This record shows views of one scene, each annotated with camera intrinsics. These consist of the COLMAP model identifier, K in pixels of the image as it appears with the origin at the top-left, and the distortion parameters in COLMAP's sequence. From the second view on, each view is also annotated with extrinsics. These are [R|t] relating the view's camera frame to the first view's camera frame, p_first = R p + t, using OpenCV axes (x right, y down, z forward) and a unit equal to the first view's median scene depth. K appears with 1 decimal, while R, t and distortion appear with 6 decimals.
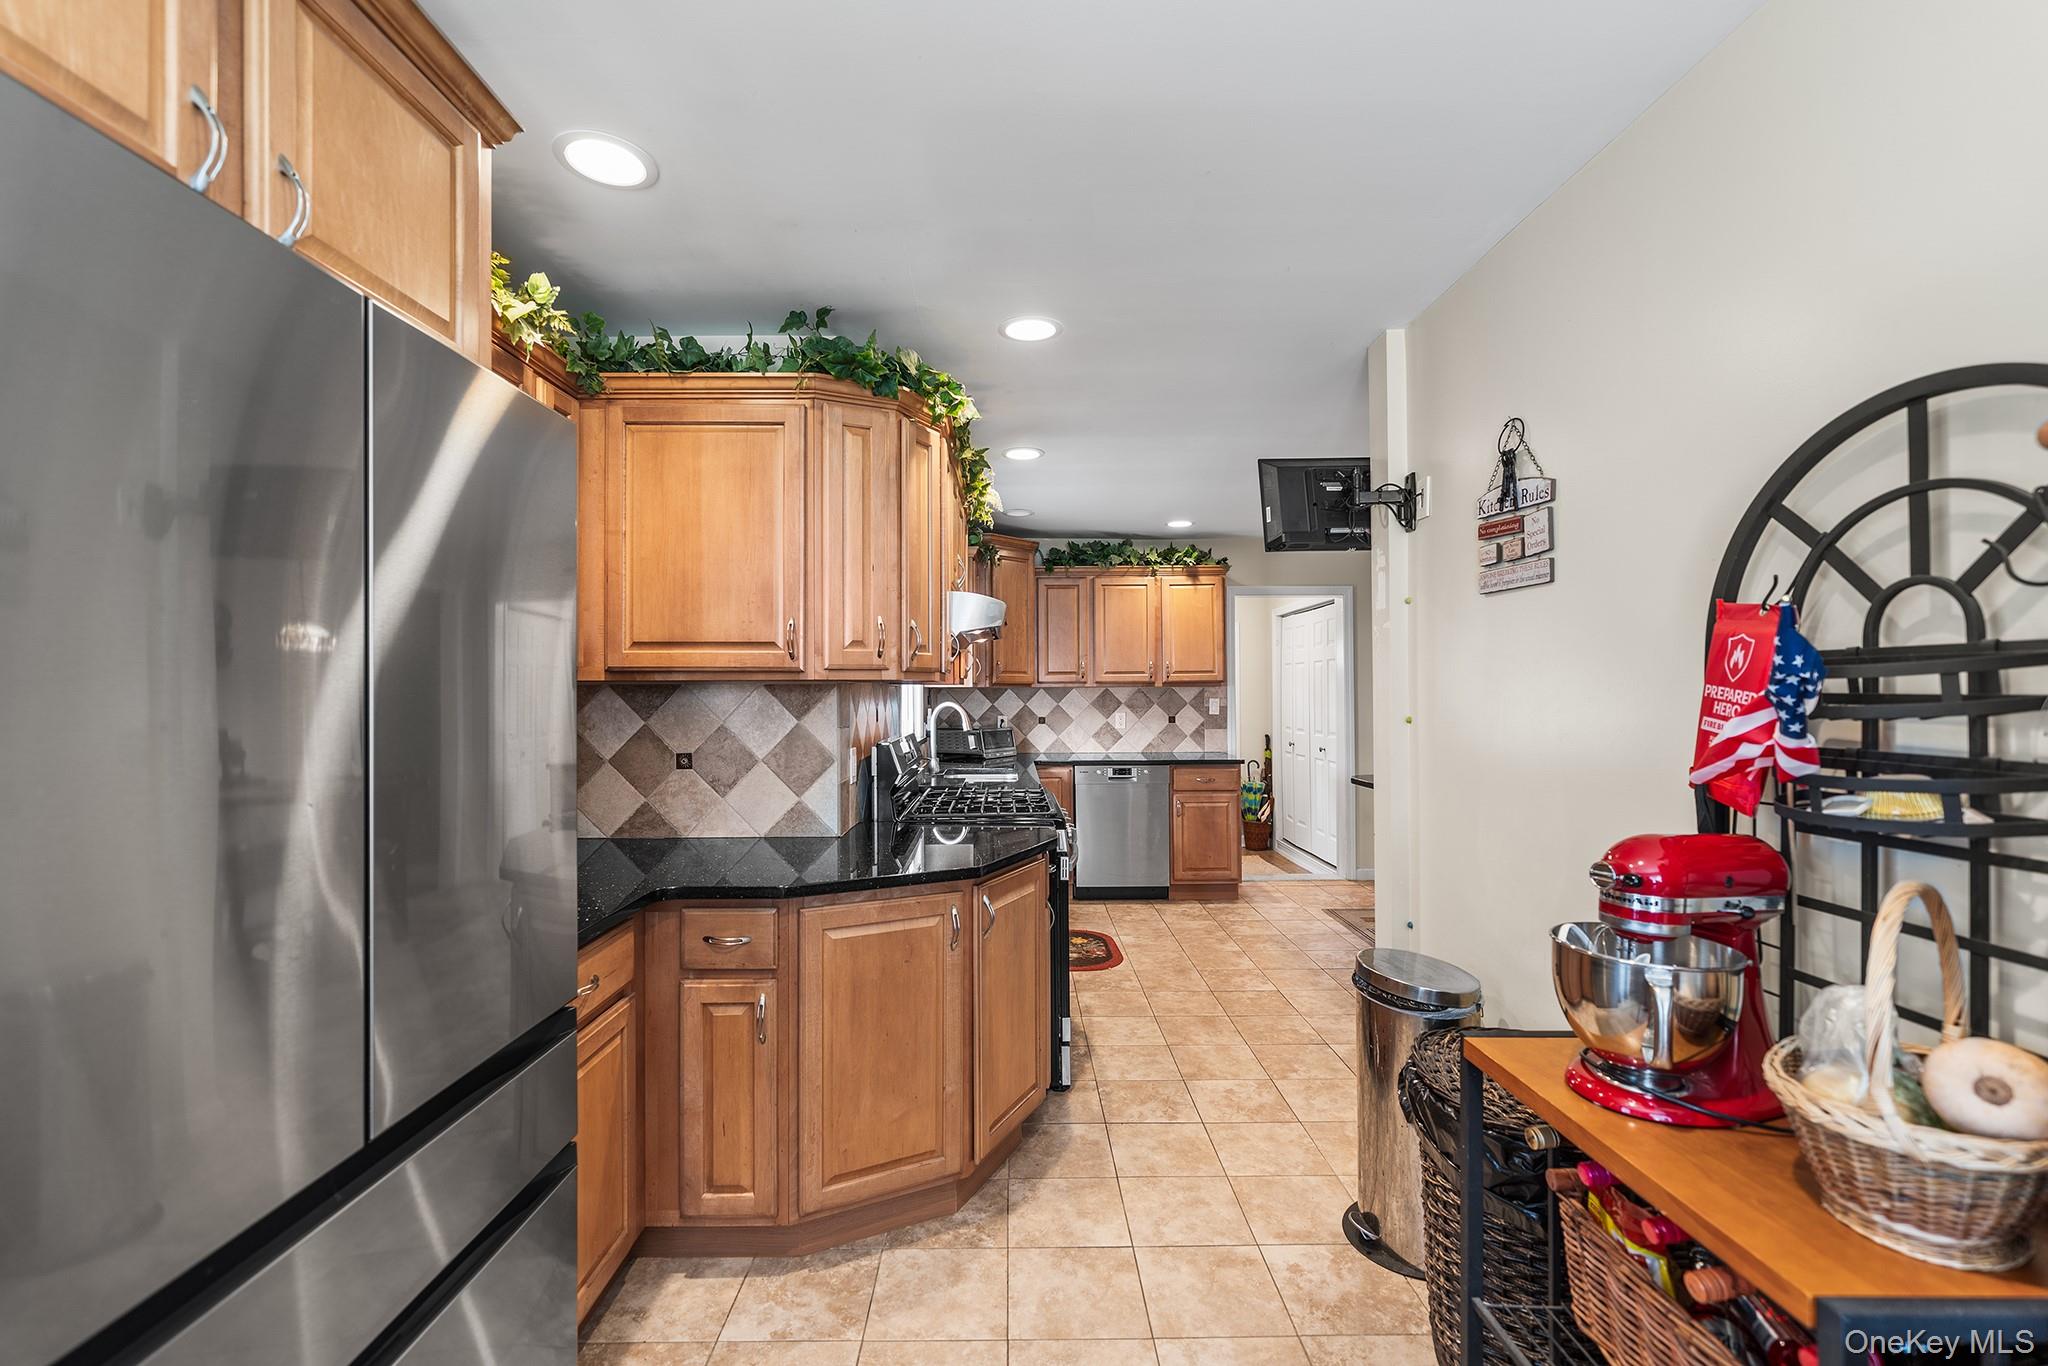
lens RADIAL K [[884.8, 0, 1013.0], [0, 884.8, 687.0], [0, 0, 1]] dist [0.000863, 0.000014]
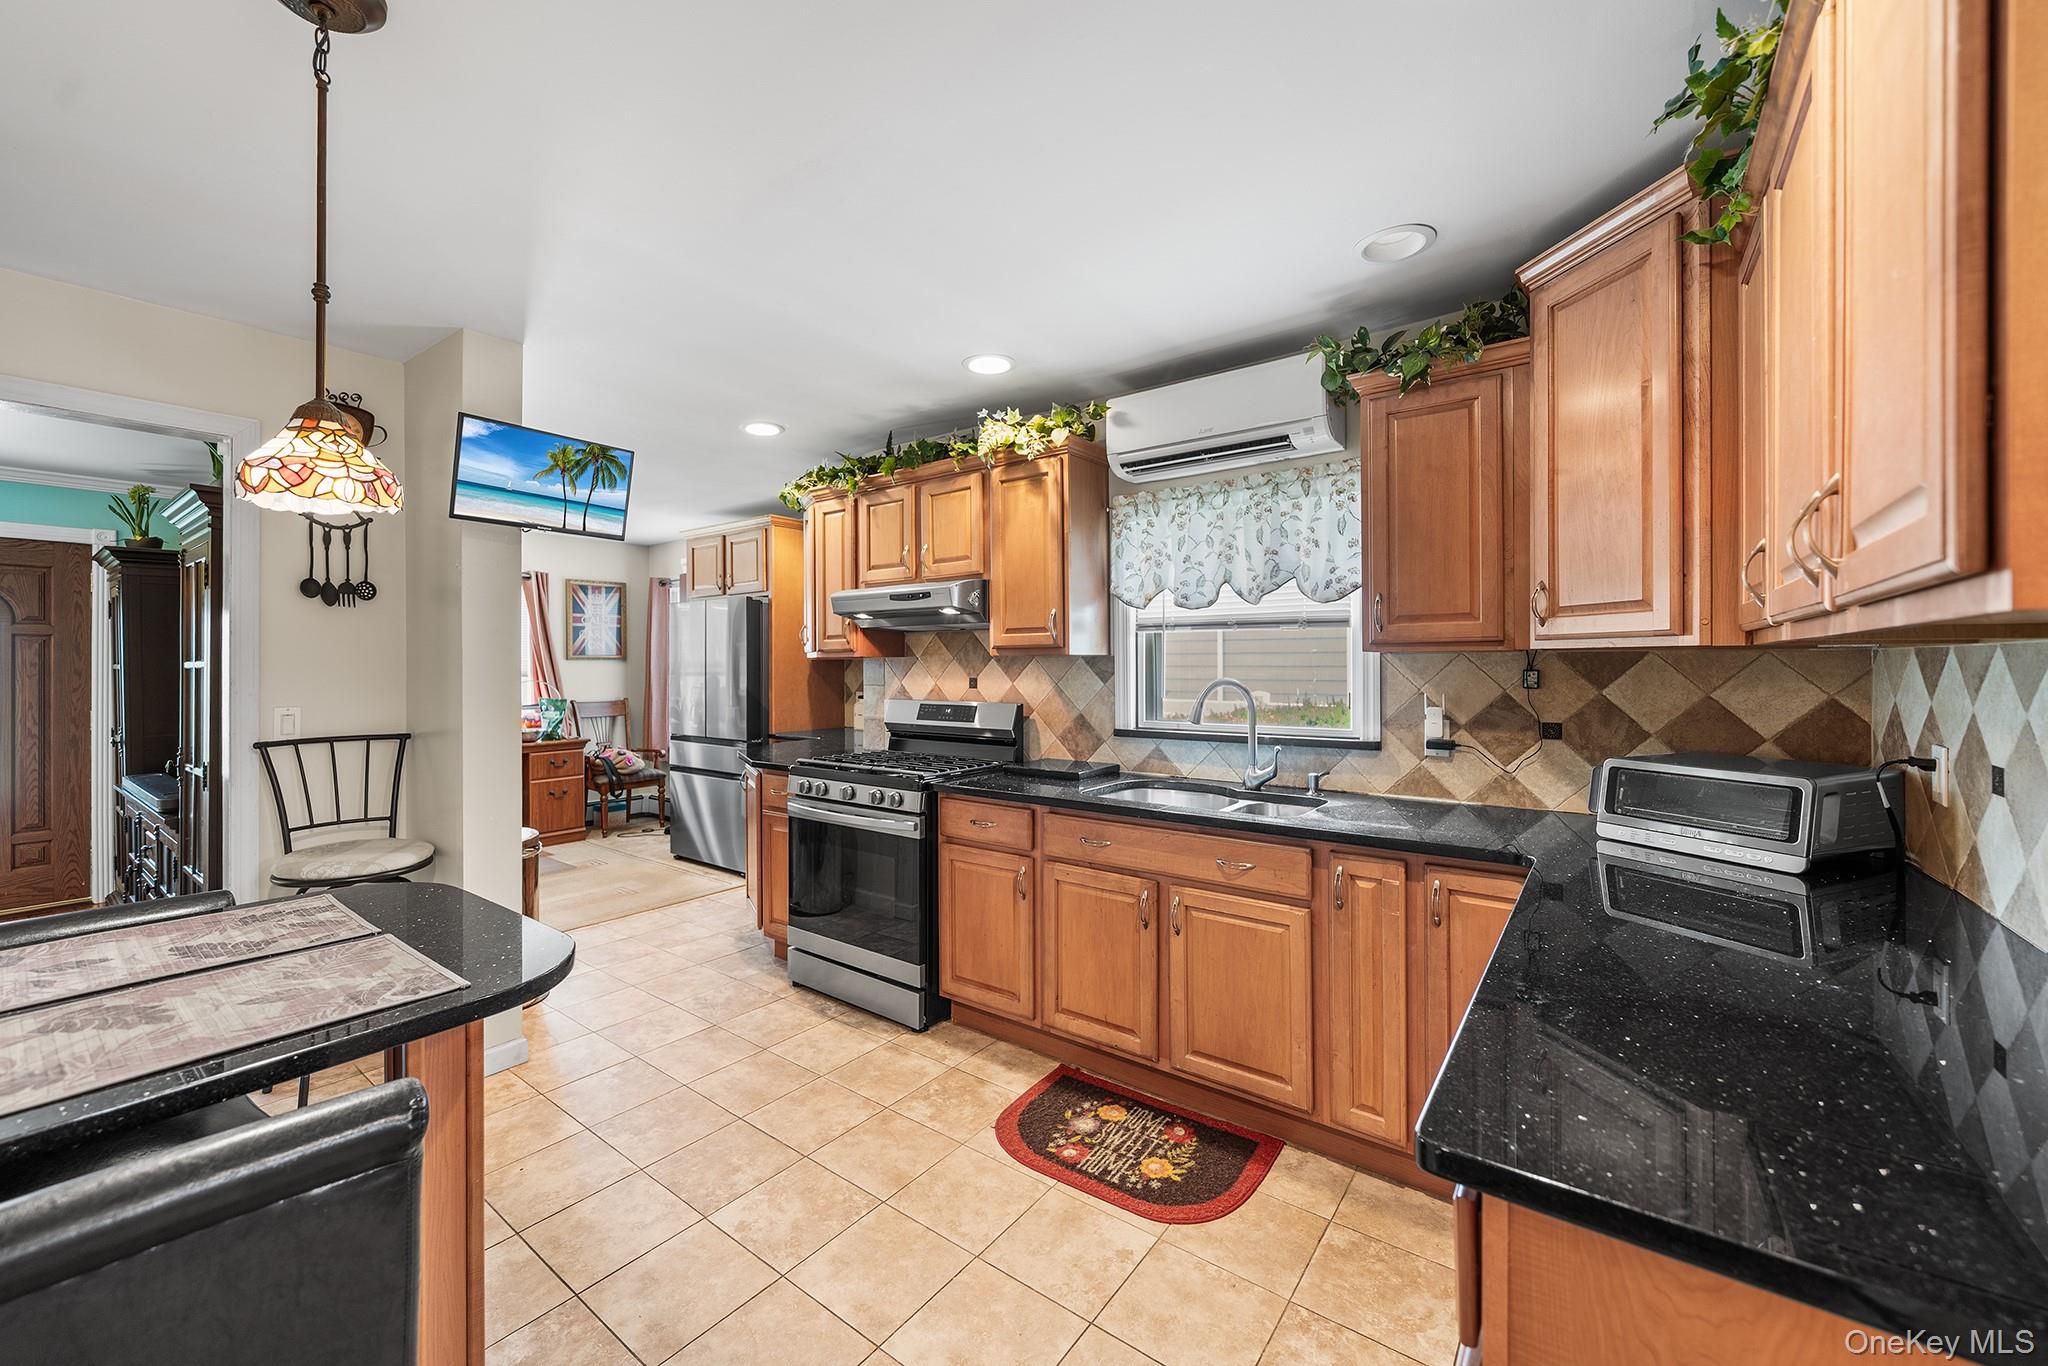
lens RADIAL K [[803.7, 0, 1003.7], [0, 803.7, 661.7], [0, 0, 1]] dist [-0.000860, -0.000386]
pose [[-0.615820, 0.006344, -0.787861, 0.382054], [0.011237, 0.999937, -0.000732, 0.003050], [0.787807, -0.009305, -0.615852, 0.965716]]
